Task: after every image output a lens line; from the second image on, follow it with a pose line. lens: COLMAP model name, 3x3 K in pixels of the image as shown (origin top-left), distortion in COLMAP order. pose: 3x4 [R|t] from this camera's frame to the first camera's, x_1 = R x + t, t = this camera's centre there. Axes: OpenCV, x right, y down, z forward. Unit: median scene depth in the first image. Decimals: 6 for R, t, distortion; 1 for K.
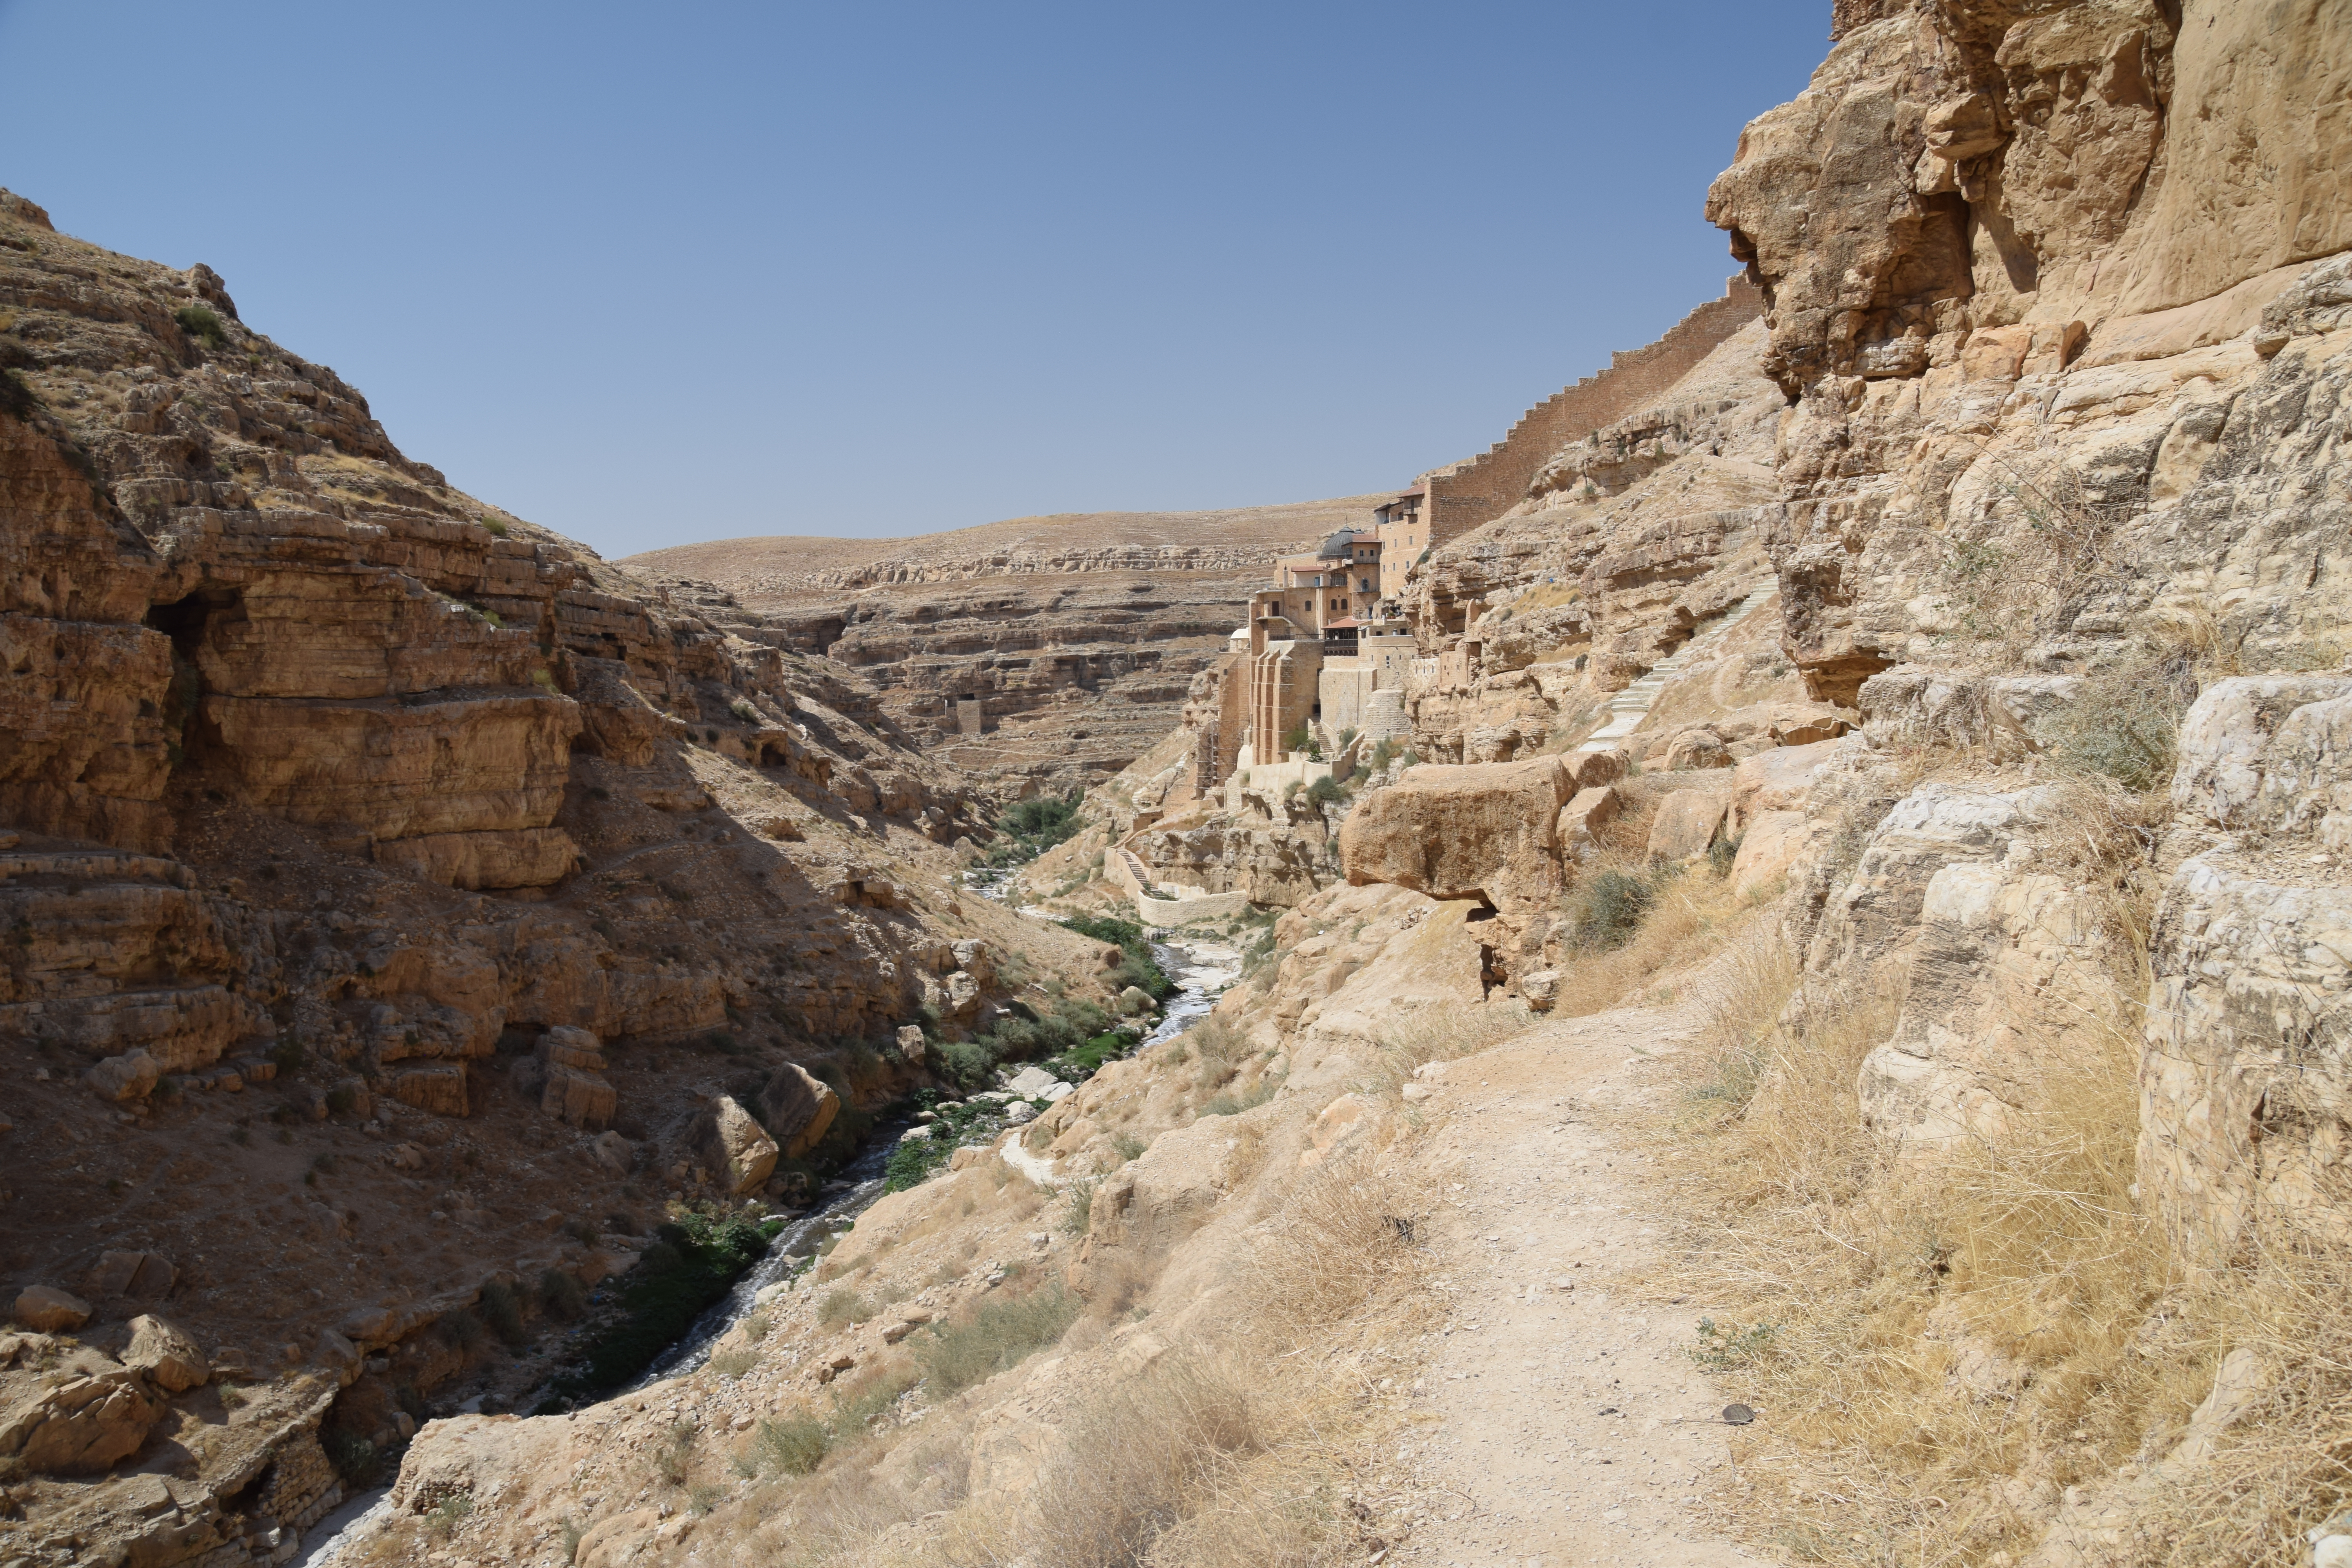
lens RADIAL K [[1771.5, 0, 1171.8], [0, 1771.5, 800.6], [0, 0, 1]] dist [-0.161811, 0.120109]
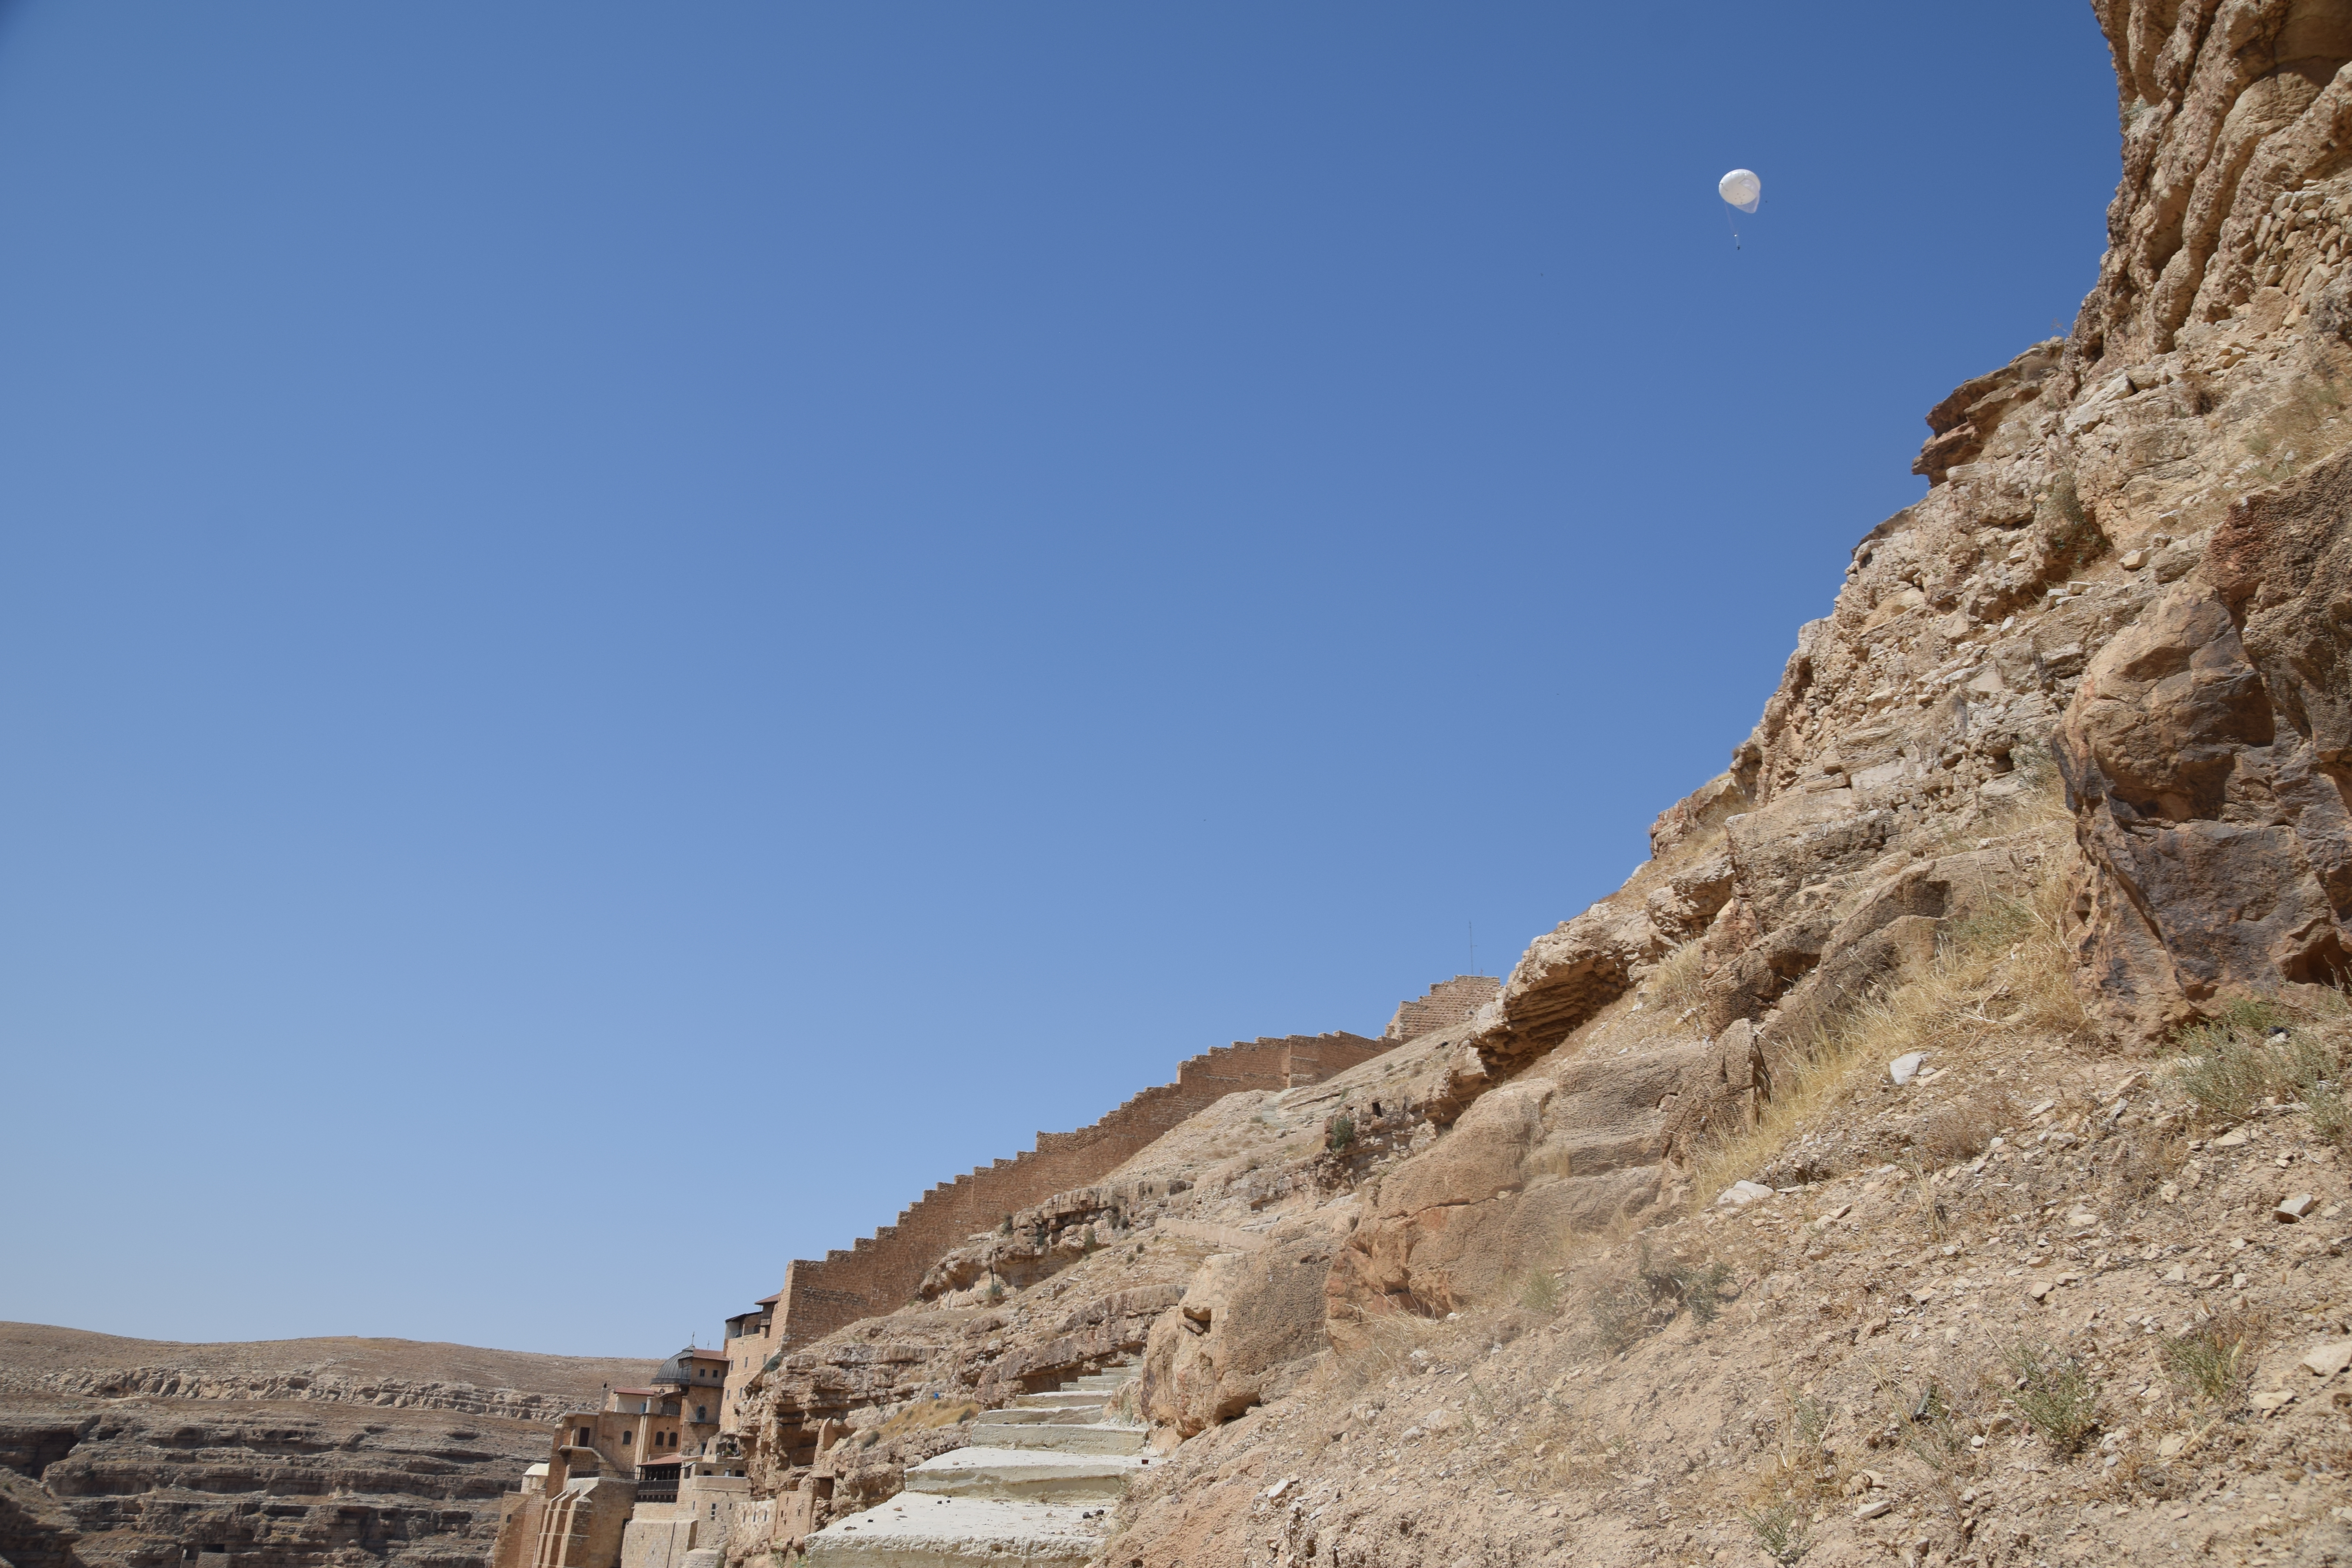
lens RADIAL K [[1797.0, 0, 1173.9], [0, 1797.0, 841.4], [0, 0, 1]] dist [-0.170103, 0.131310]
pose [[0.940584, 0.183434, 0.285750, 0.062097], [-0.031820, 0.885443, -0.463657, 0.009896], [-0.338066, 0.427016, 0.838671, 0.273953]]
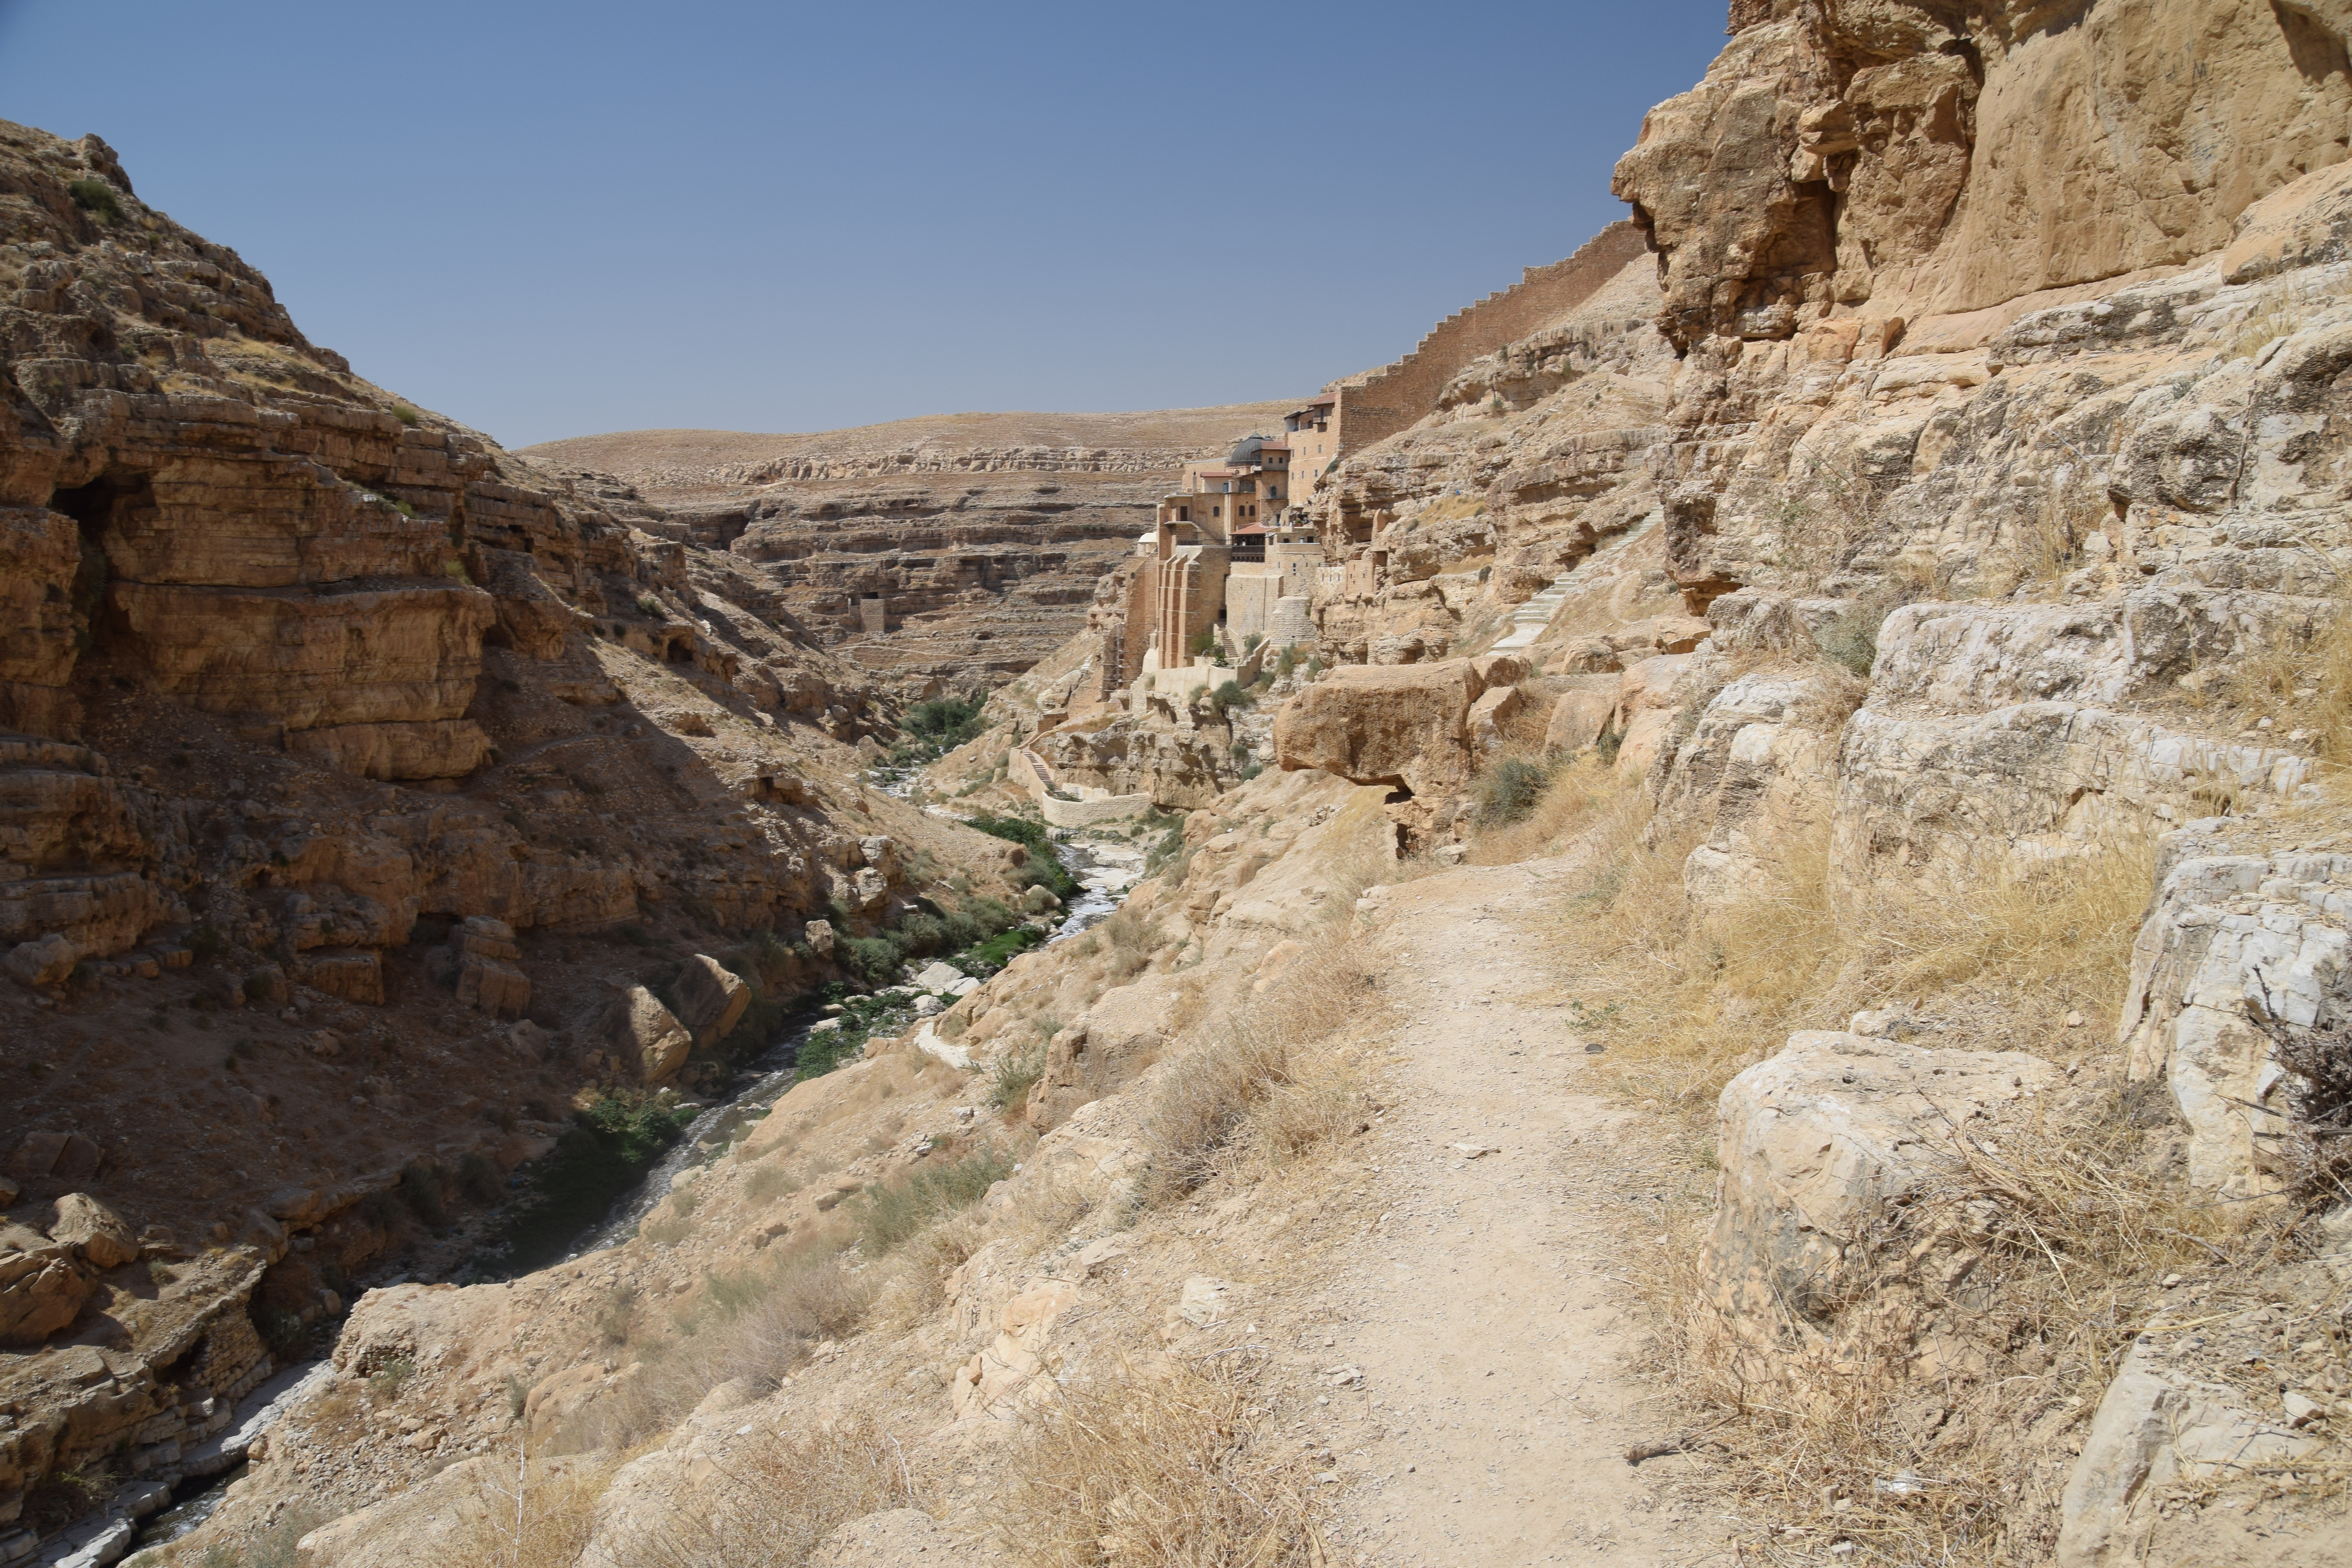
lens RADIAL K [[1771.5, 0, 1171.8], [0, 1771.5, 800.6], [0, 0, 1]] dist [-0.161811, 0.120109]
pose [[0.998280, 0.015124, 0.056635, -0.004238], [-0.018177, 0.998387, 0.053789, 0.001007], [-0.055730, -0.054726, 0.996945, -0.015637]]
